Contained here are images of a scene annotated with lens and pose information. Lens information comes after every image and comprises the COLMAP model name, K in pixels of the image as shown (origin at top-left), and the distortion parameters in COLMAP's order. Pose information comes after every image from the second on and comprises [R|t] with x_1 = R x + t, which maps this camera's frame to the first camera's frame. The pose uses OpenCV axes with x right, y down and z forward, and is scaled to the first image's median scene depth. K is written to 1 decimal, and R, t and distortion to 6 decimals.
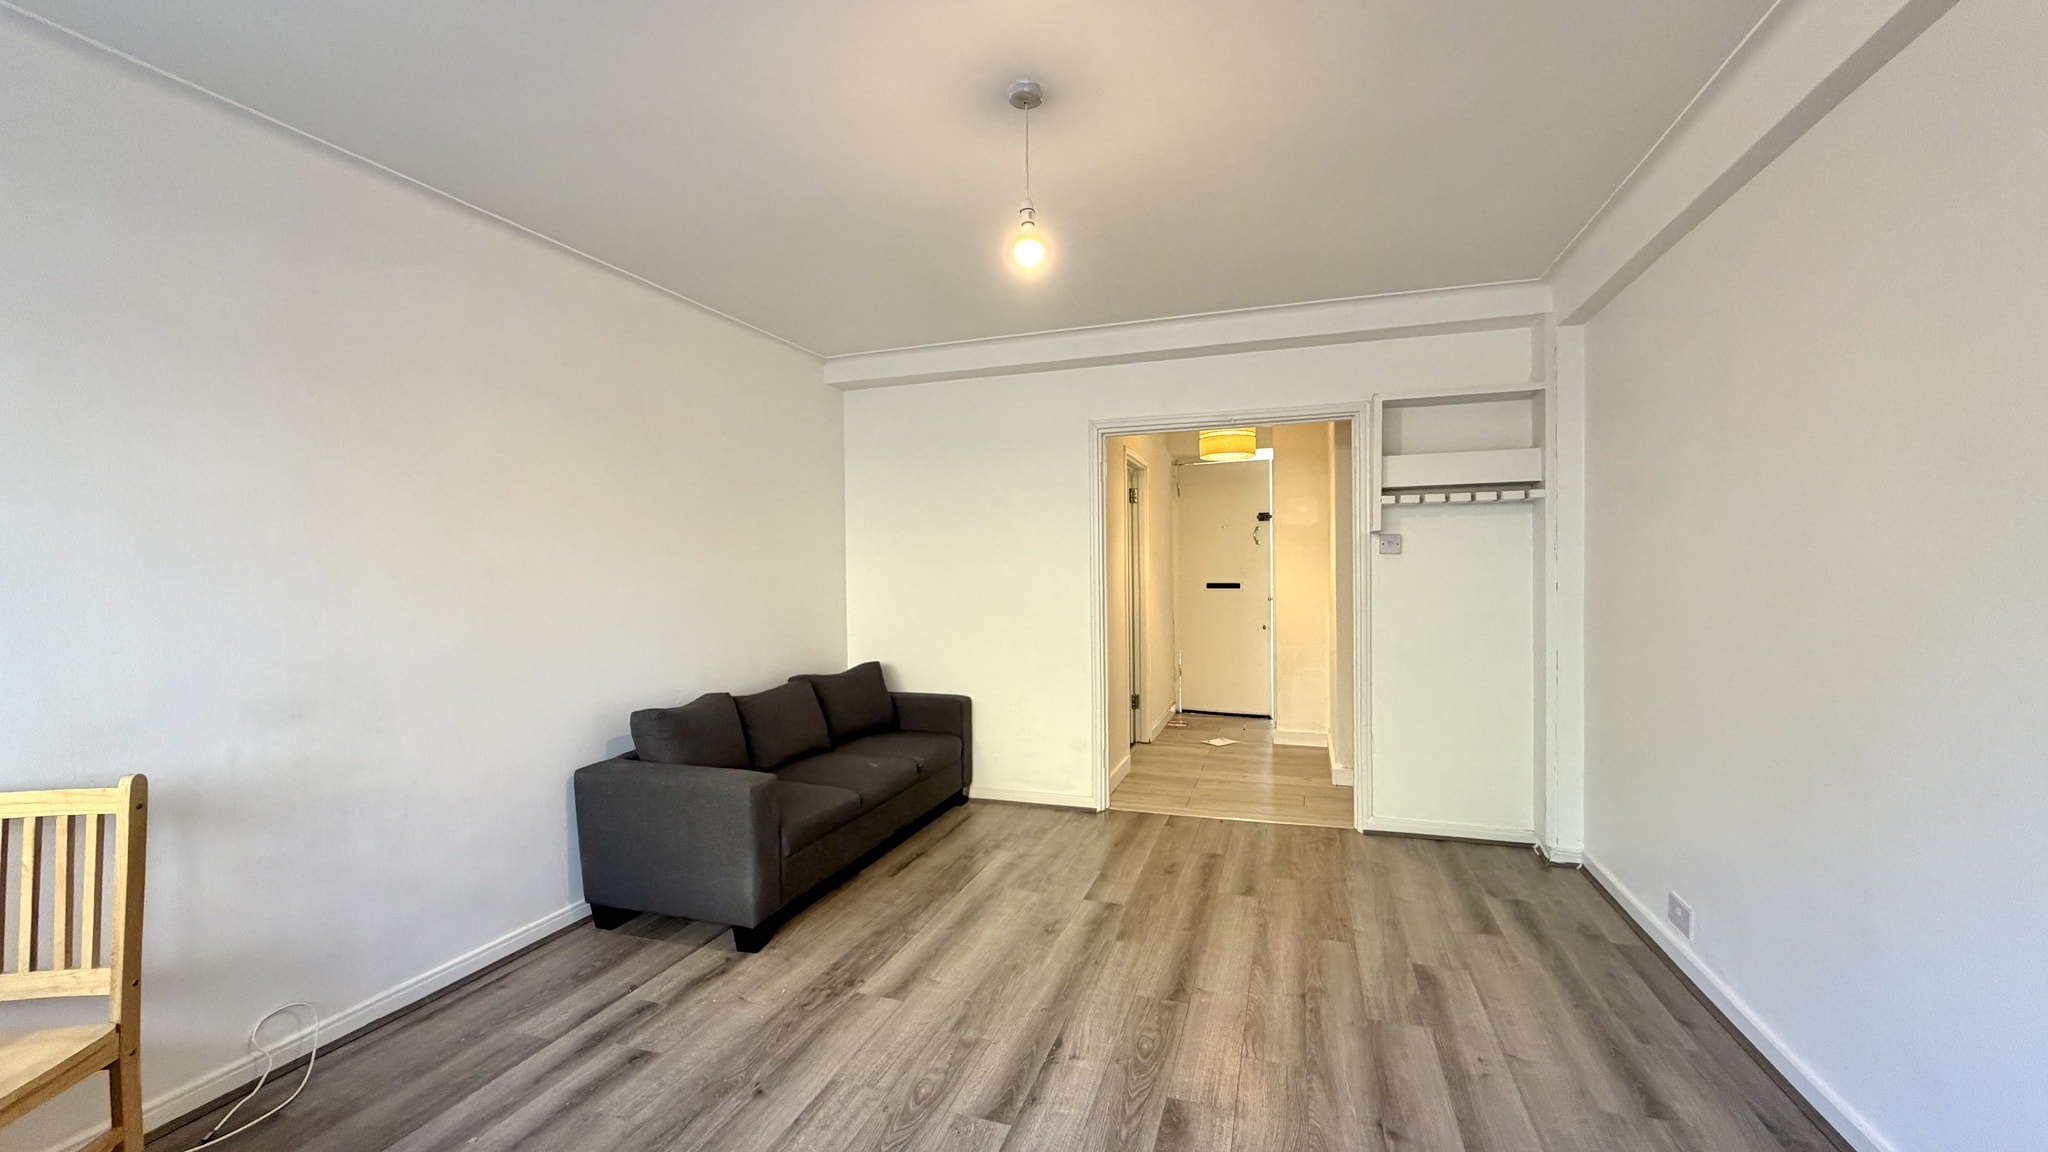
lens RADIAL K [[816.6, 0, 1020.5], [0, 816.6, 578.2], [0, 0, 1]] dist [-0.001840, 0.000136]
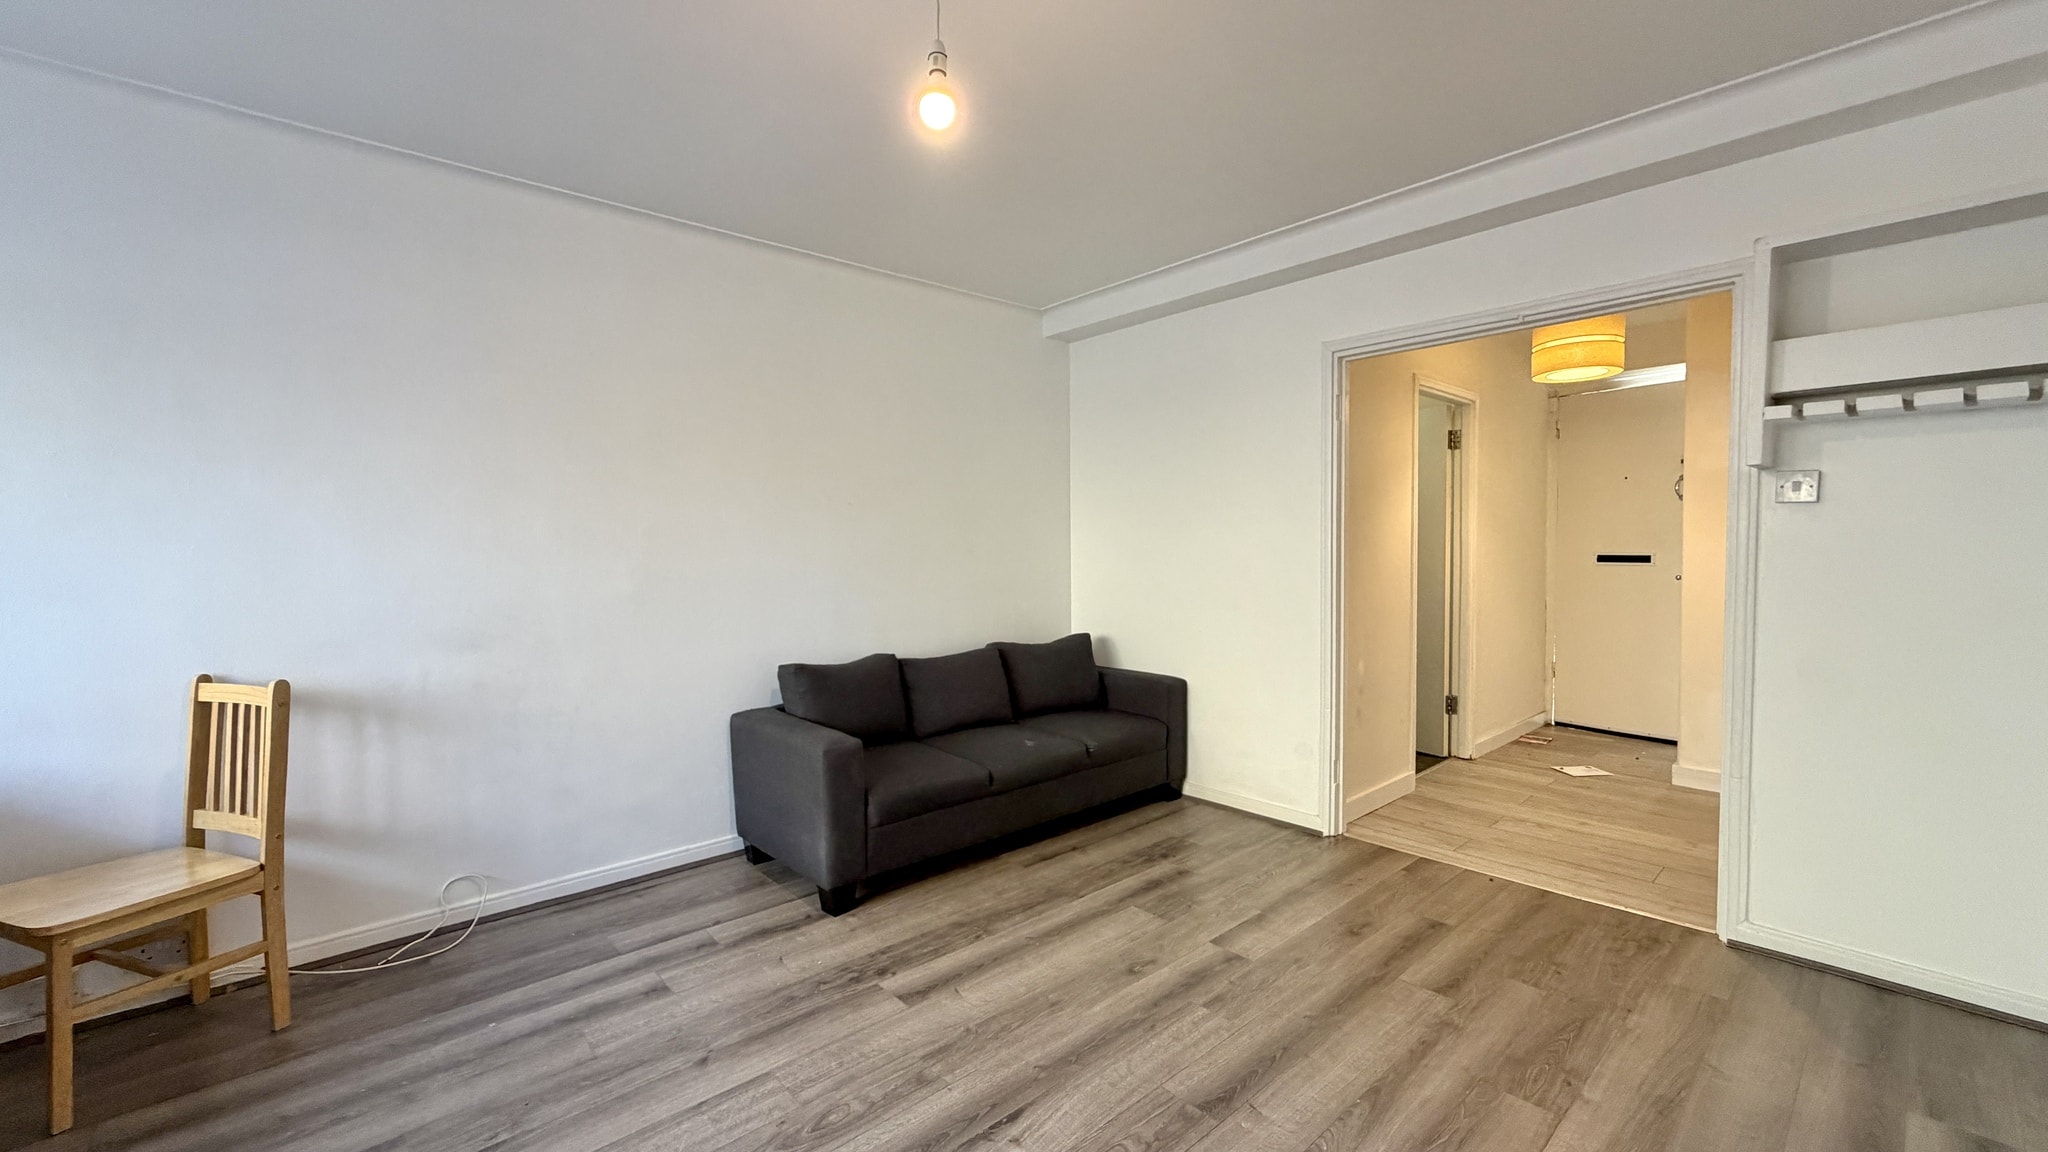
lens RADIAL K [[816.6, 0, 1020.5], [0, 816.6, 578.2], [0, 0, 1]] dist [-0.001840, 0.000136]
pose [[0.871206, 0.024480, -0.490306, 0.292361], [-0.007976, 0.999330, 0.035722, 0.010262], [0.490852, -0.027211, 0.870818, 0.218489]]
